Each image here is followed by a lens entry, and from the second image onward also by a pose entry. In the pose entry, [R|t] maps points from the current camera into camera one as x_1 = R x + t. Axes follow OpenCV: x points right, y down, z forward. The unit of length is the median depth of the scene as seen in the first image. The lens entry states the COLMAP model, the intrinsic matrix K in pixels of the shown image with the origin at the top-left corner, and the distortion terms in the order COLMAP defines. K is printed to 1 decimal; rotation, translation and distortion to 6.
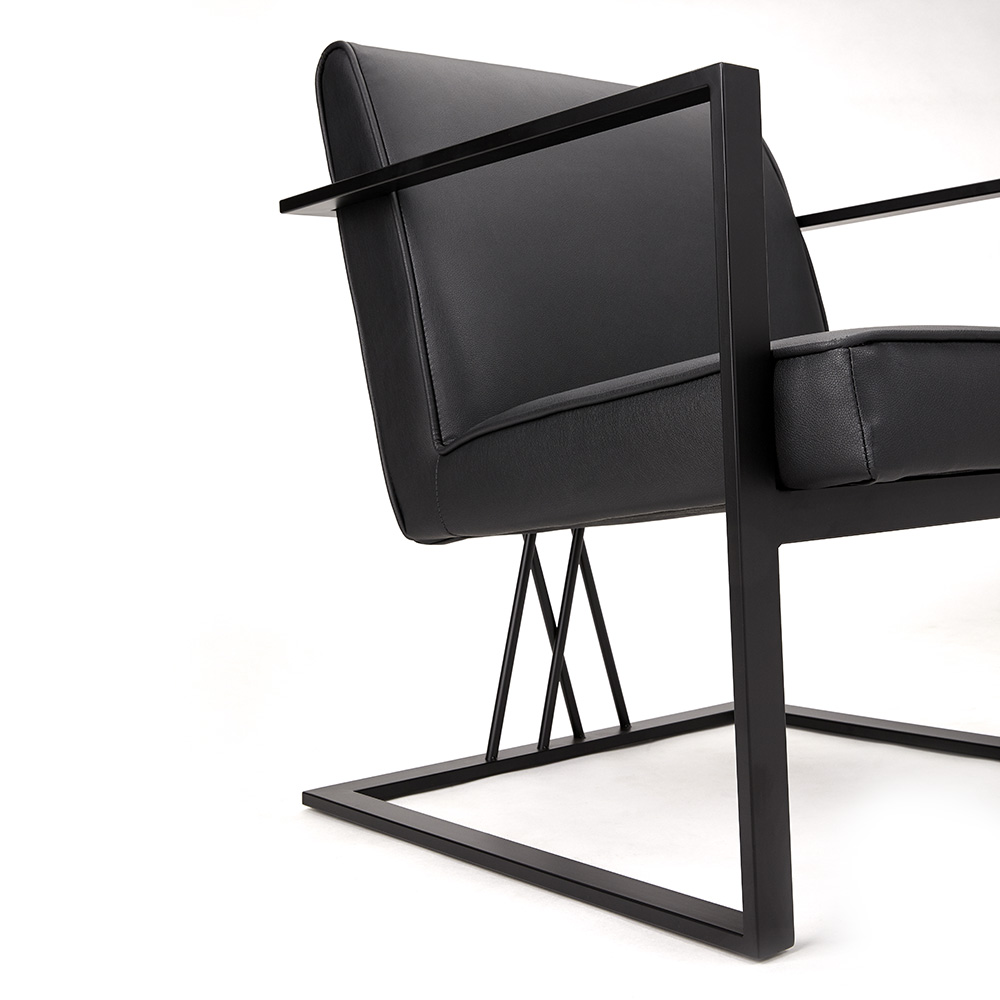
lens RADIAL K [[1481.6, 0, 561.1], [0, 1481.6, 389.2], [0, 0, 1]] dist [-0.025858, -0.024745]
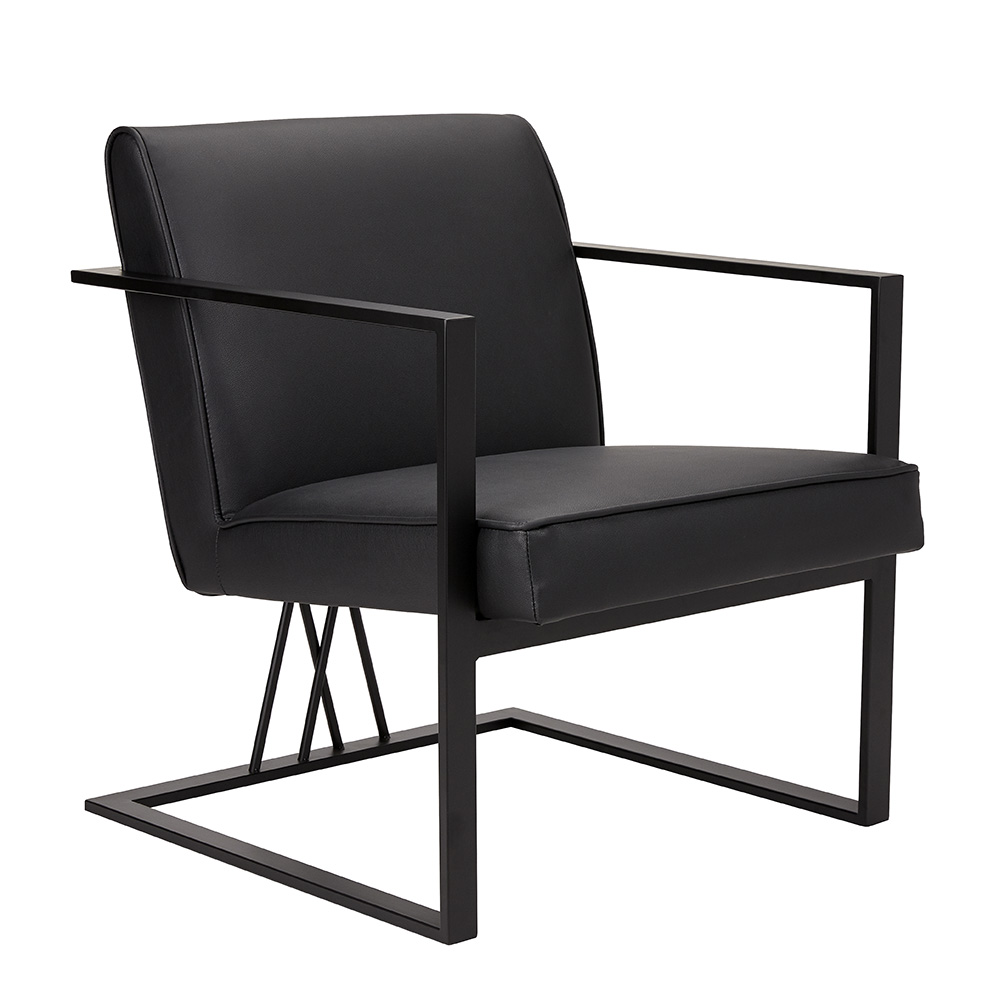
lens RADIAL K [[2995.4, 0, 500.0], [0, 2995.4, 500.0], [0, 0, 1]] dist [0.050000, 0.953573]
pose [[0.998301, 0.030831, 0.049449, 0.018154], [-0.040389, 0.977766, 0.205771, -0.424580], [-0.042005, -0.207419, 0.977350, -1.172430]]
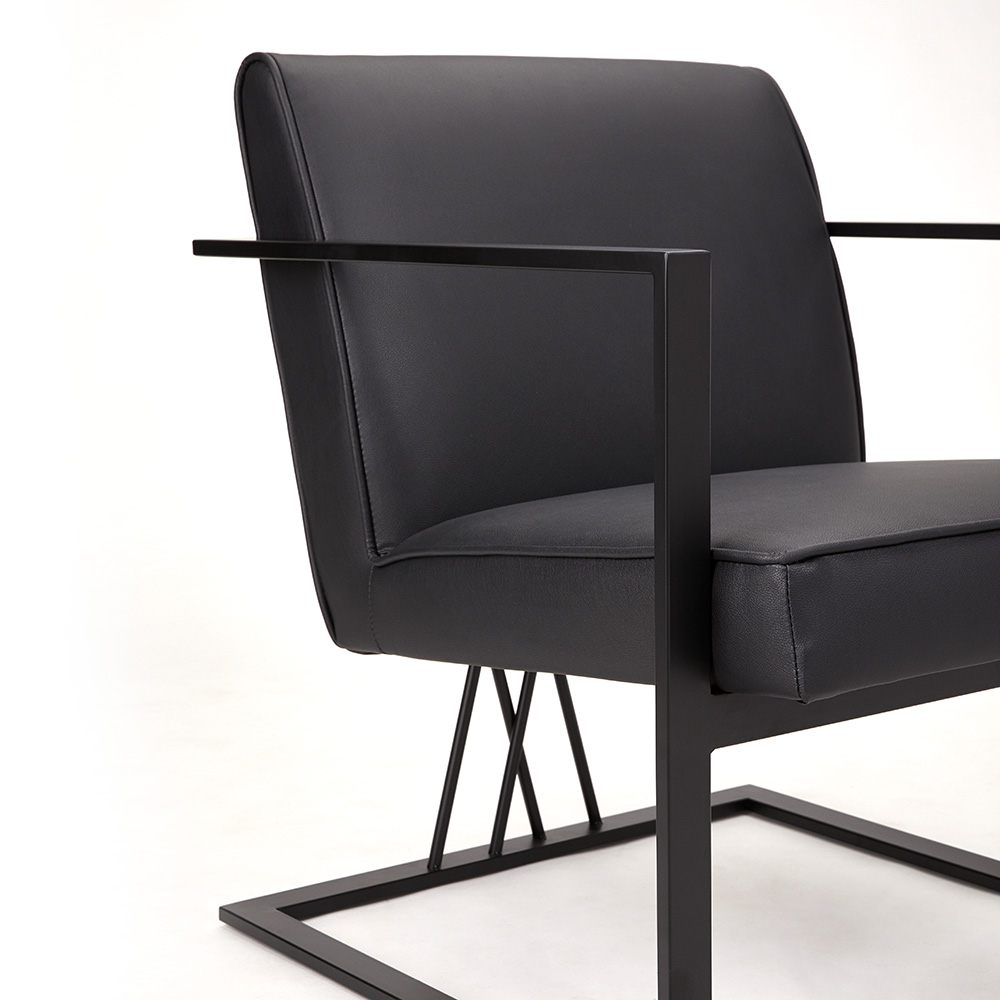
lens RADIAL K [[2213.6, 0, 532.6], [0, 2213.6, 501.2], [0, 0, 1]] dist [0.040522, 0.117733]
pose [[0.998973, 0.031136, -0.032909, 0.050668], [-0.024762, 0.983556, 0.178900, -0.212327], [0.037938, -0.177901, 0.983317, -0.267352]]
